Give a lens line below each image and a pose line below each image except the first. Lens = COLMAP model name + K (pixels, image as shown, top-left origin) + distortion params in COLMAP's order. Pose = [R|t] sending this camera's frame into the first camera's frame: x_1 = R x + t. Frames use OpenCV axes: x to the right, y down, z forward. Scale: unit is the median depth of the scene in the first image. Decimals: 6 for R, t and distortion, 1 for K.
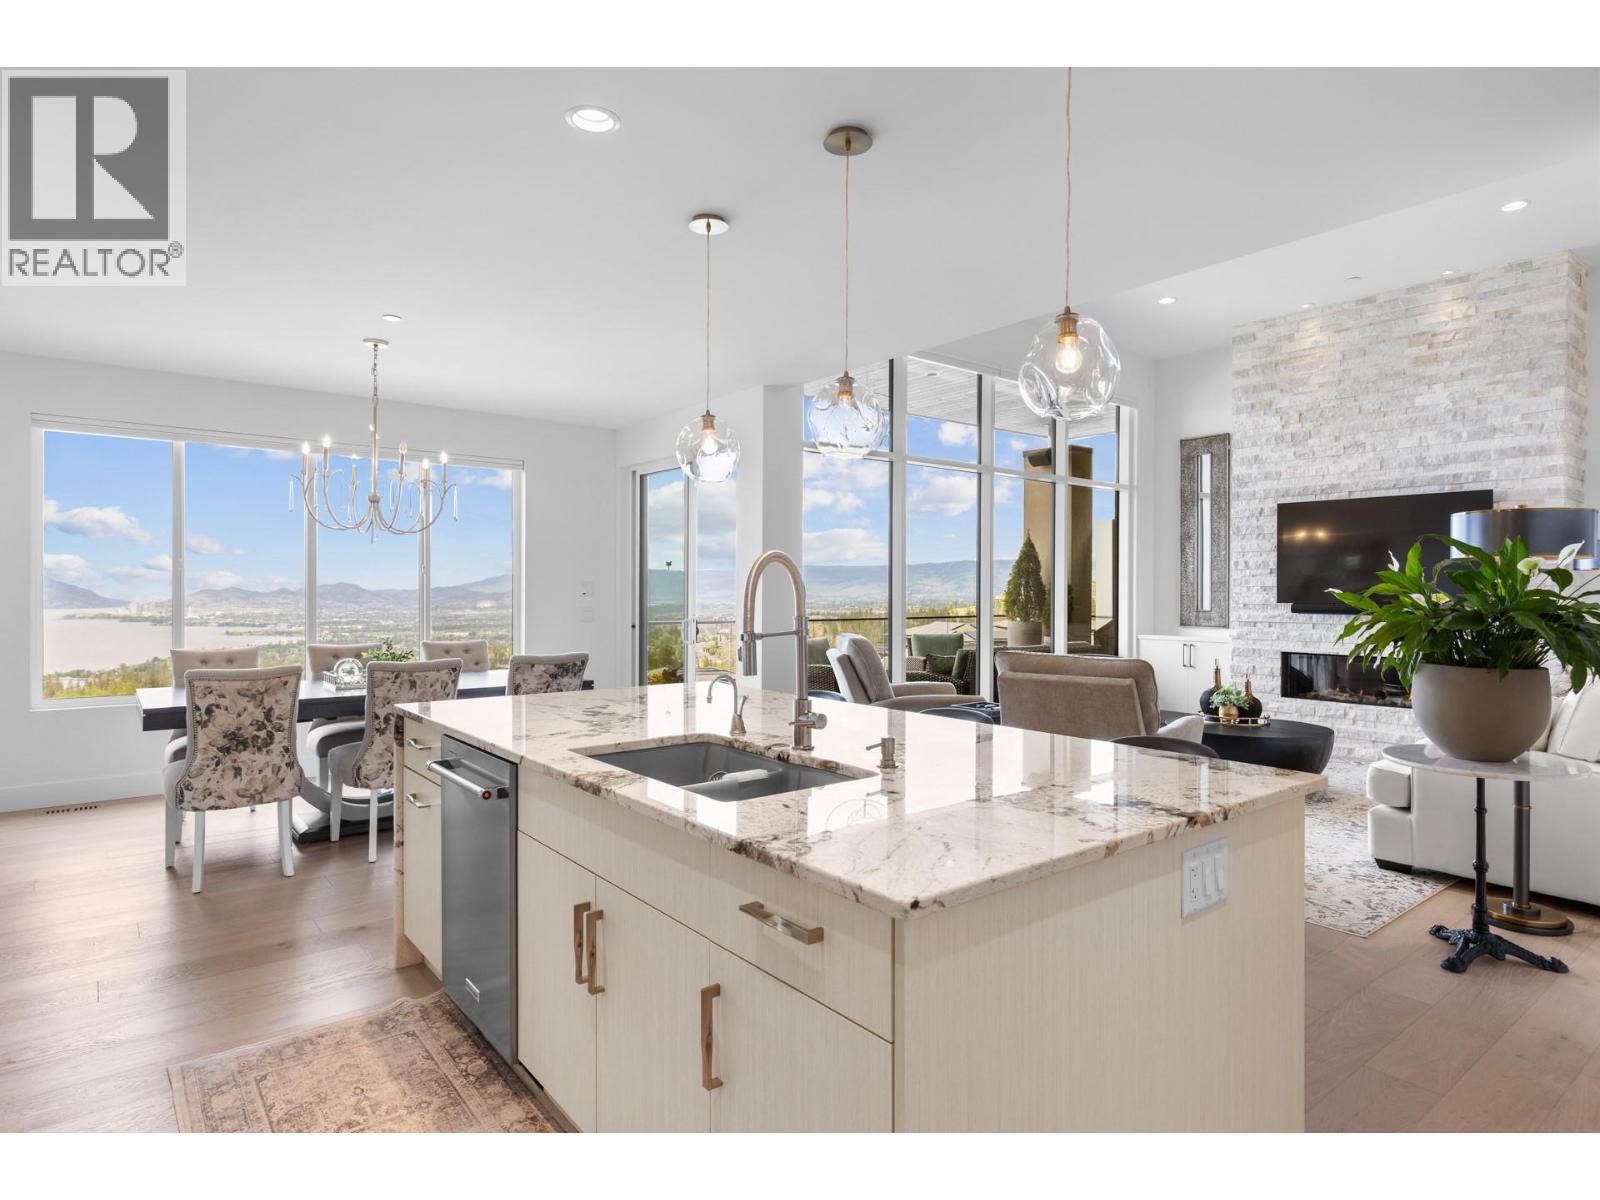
lens RADIAL K [[894.4, 0, 806.7], [0, 894.4, 595.7], [0, 0, 1]] dist [0.007078, -0.000706]
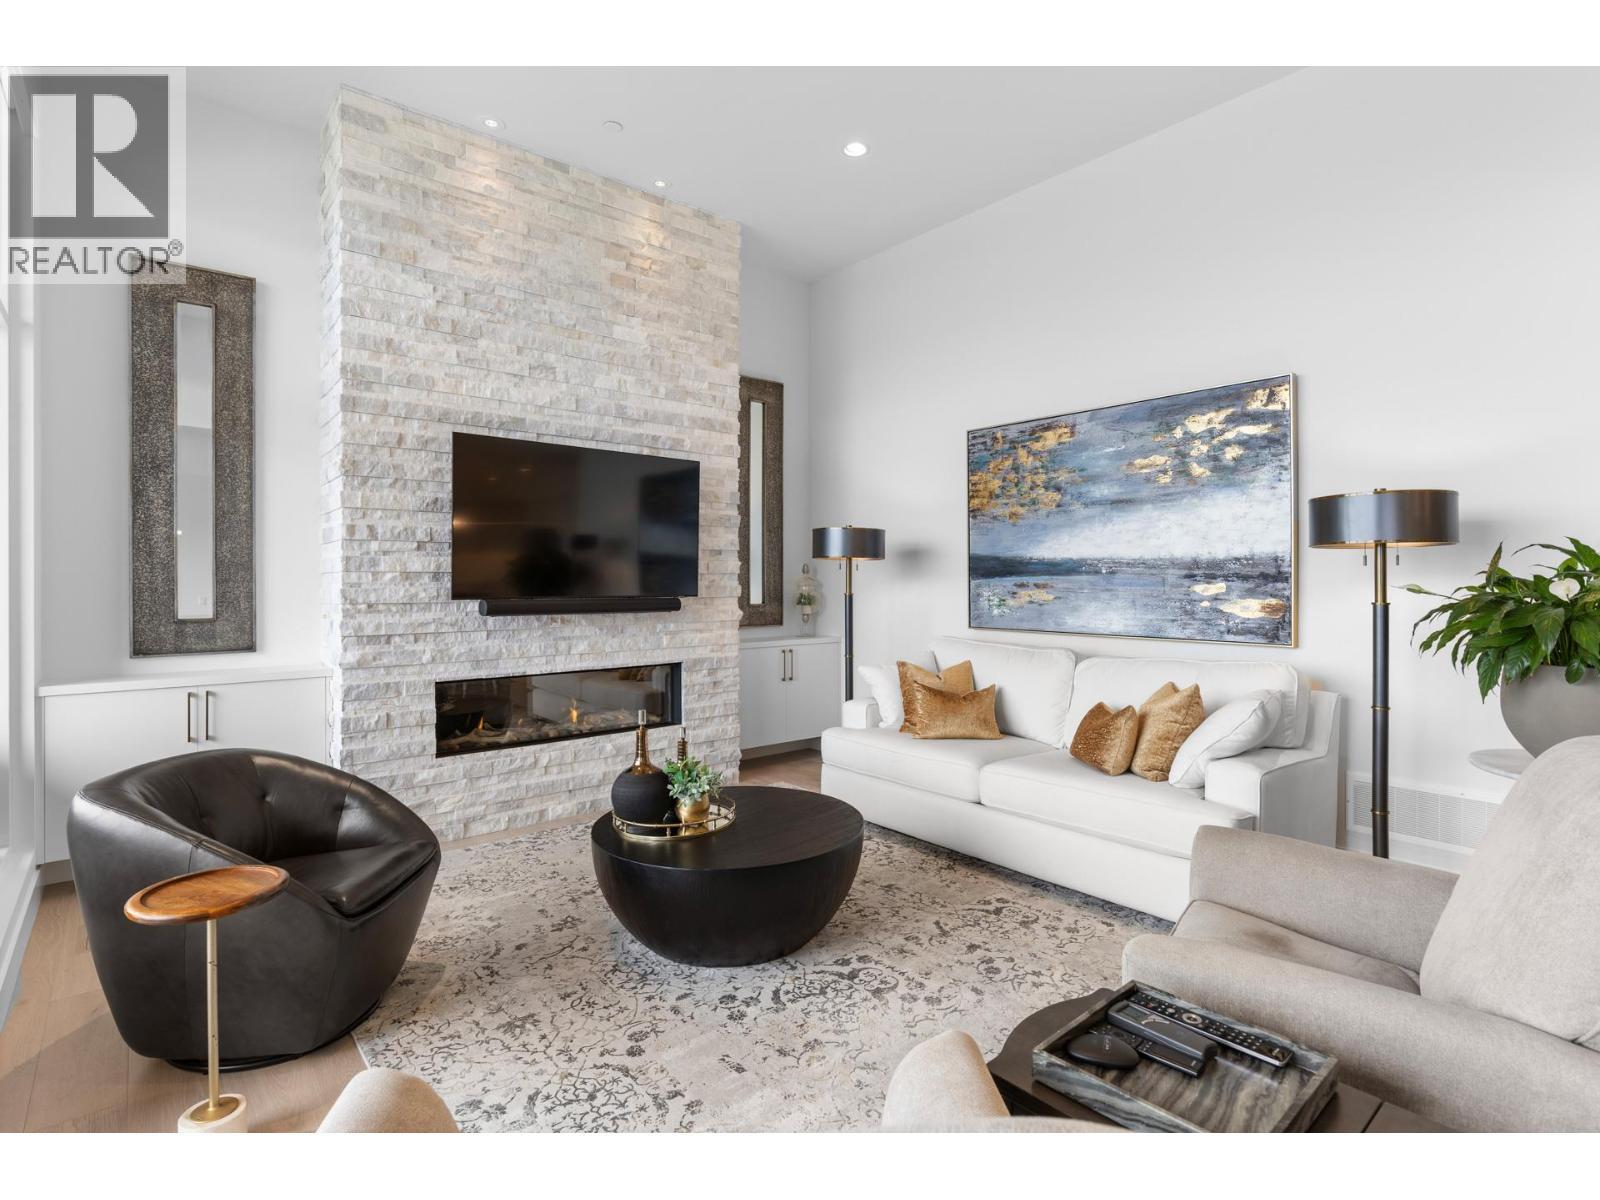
lens RADIAL K [[807.3, 0, 814.5], [0, 807.3, 580.7], [0, 0, 1]] dist [0.002269, -0.000249]
pose [[-0.028605, -0.004343, 0.999581, -0.013810], [0.006819, 0.999966, 0.004540, -0.005767], [-0.999568, 0.006946, -0.028574, 0.803944]]
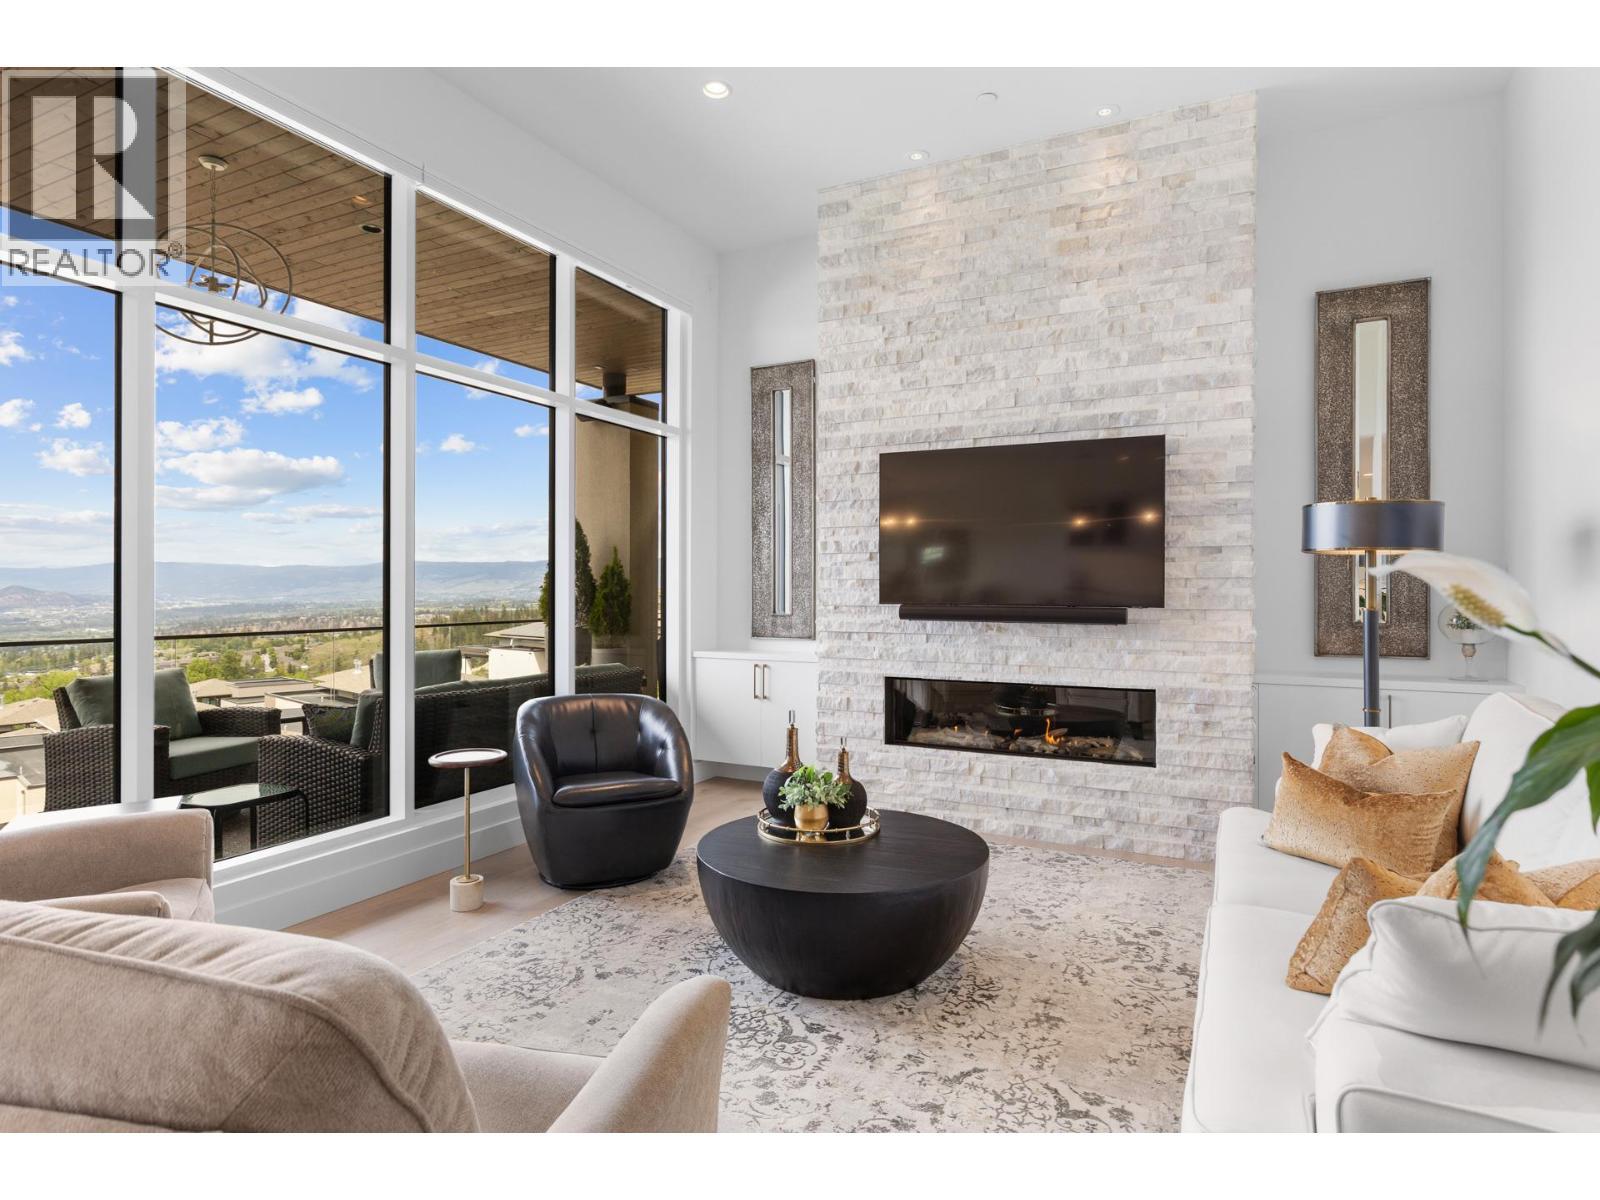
lens RADIAL K [[863.4, 0, 807.2], [0, 863.4, 589.5], [0, 0, 1]] dist [0.003811, -0.000729]
pose [[0.910536, -0.001592, 0.413426, 0.220657], [0.003084, 0.999991, -0.002942, -0.001071], [-0.413417, 0.003954, 0.910533, 0.458364]]
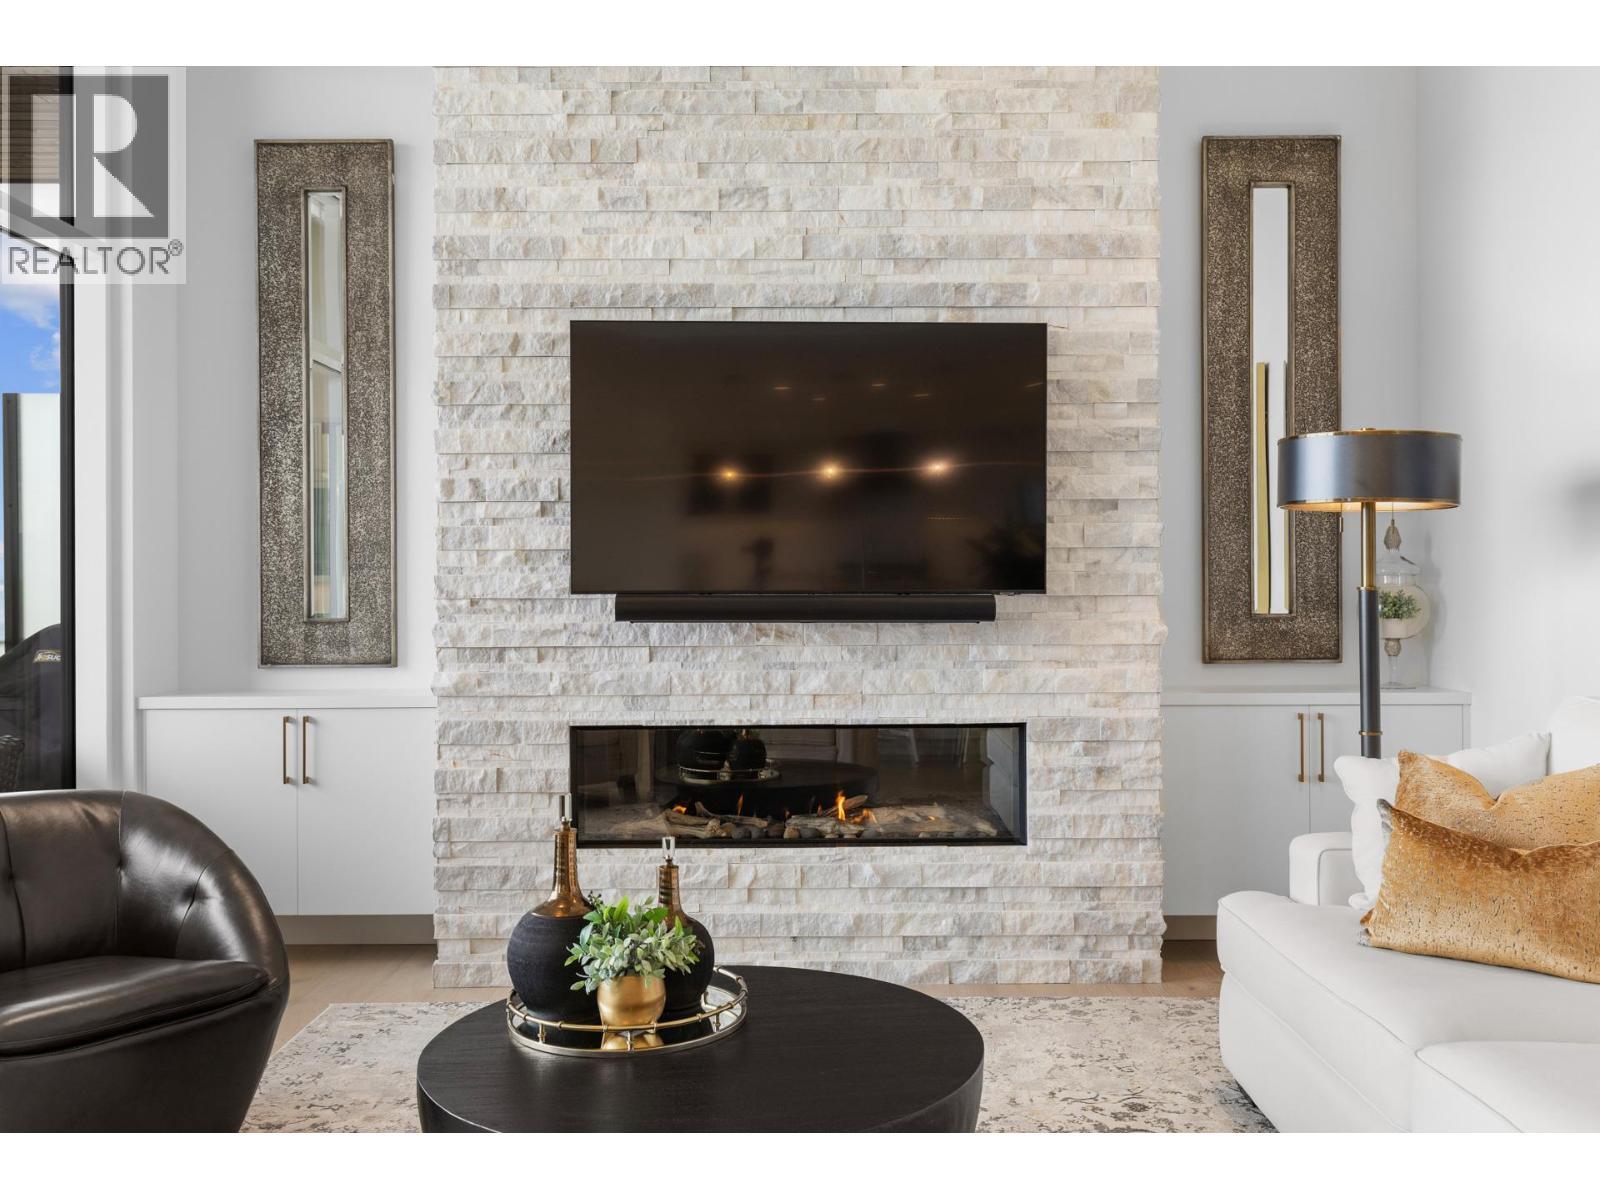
lens RADIAL K [[1380.5, 0, 807.5], [0, 1380.5, 585.3], [0, 0, 1]] dist [0.007058, -0.002357]
pose [[0.625008, -0.004489, 0.780606, 0.152762], [0.010391, 0.999943, -0.002570, 0.007034], [-0.780549, 0.009717, 0.625019, 0.595705]]
